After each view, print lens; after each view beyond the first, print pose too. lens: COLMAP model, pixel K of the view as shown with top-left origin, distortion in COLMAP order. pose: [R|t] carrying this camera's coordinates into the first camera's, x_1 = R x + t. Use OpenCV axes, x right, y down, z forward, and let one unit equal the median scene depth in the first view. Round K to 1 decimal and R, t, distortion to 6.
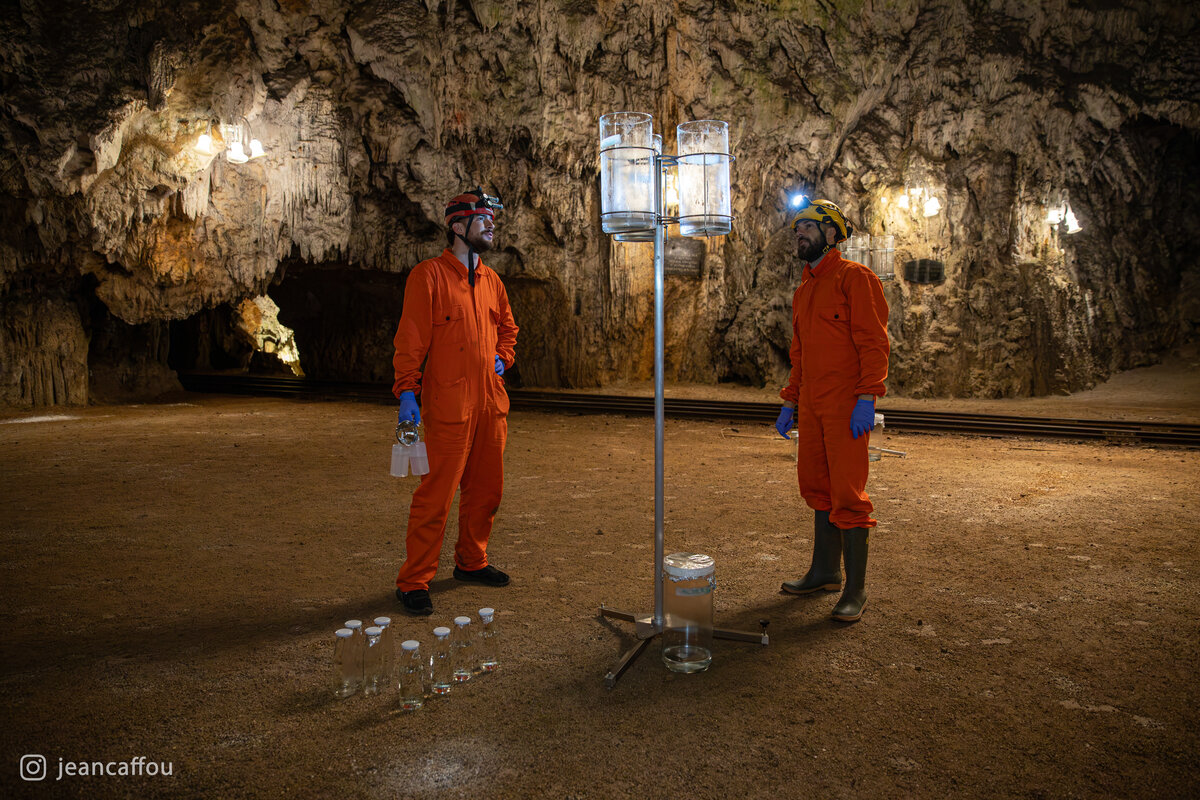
lens RADIAL K [[840.5, 0, 610.0], [0, 840.5, 396.6], [0, 0, 1]] dist [-0.111482, 0.084426]
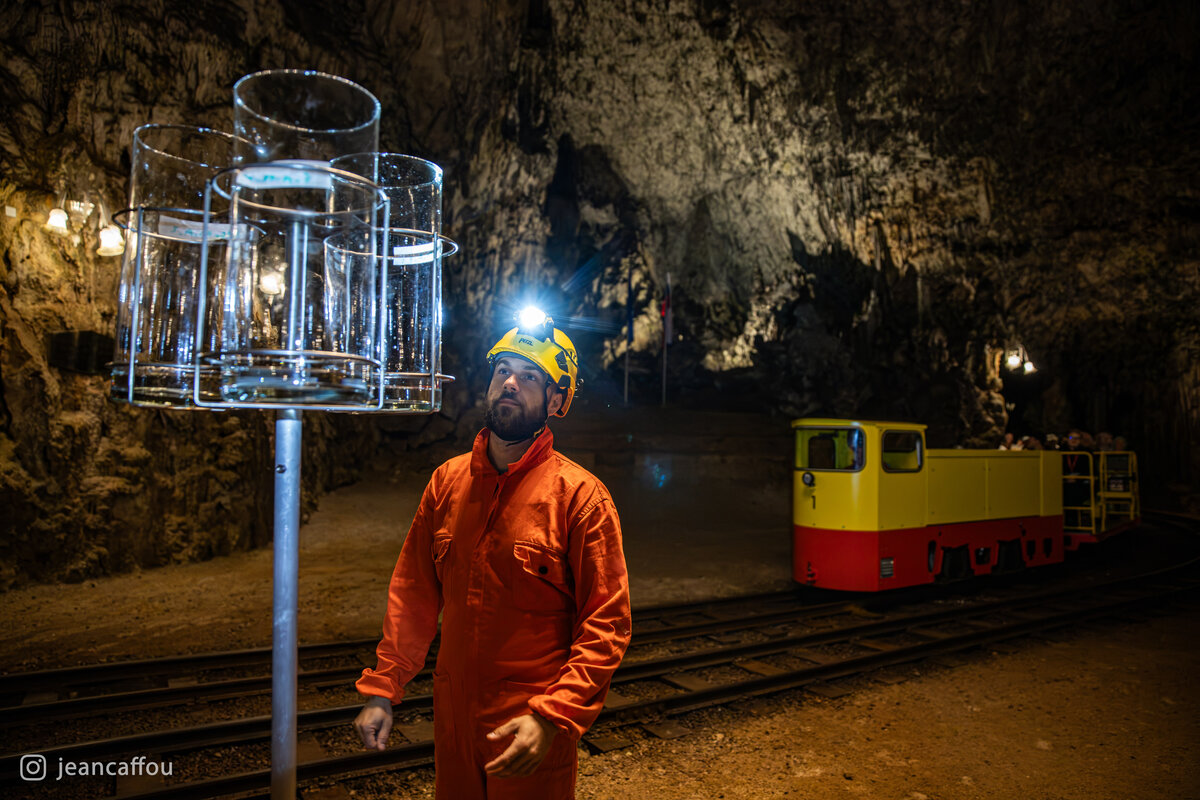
lens RADIAL K [[822.9, 0, 597.8], [0, 822.9, 397.6], [0, 0, 1]] dist [-0.095159, 0.077290]
pose [[0.517166, 0.037397, 0.855067, 0.091485], [0.050089, 0.996010, -0.073856, -0.062292], [-0.854418, 0.081026, 0.513230, 0.420606]]
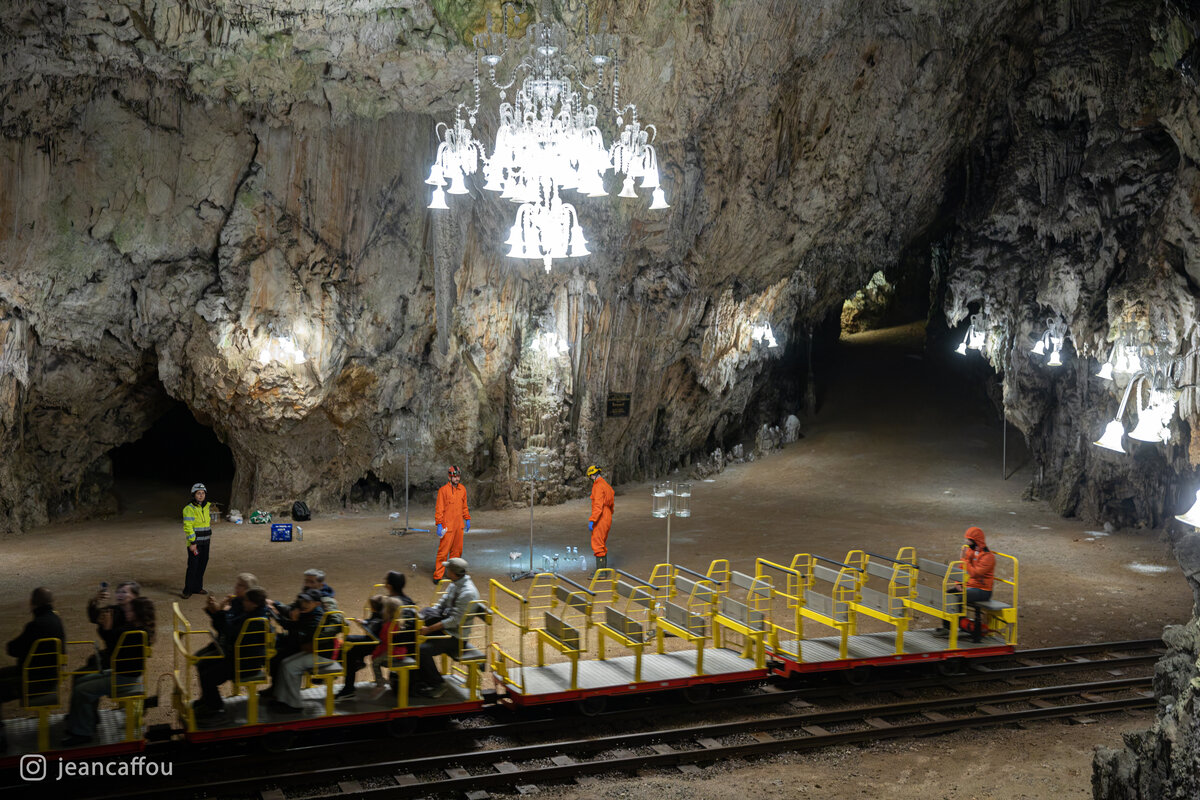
lens RADIAL K [[1406.3, 0, 601.2], [0, 1406.3, 394.1], [0, 0, 1]] dist [0.057014, 0.000000]
pose [[-0.652883, 0.036632, -0.756573, 1.105290], [-0.070594, 0.991540, 0.108928, -0.303017], [0.754162, 0.124526, -0.644773, 1.226985]]
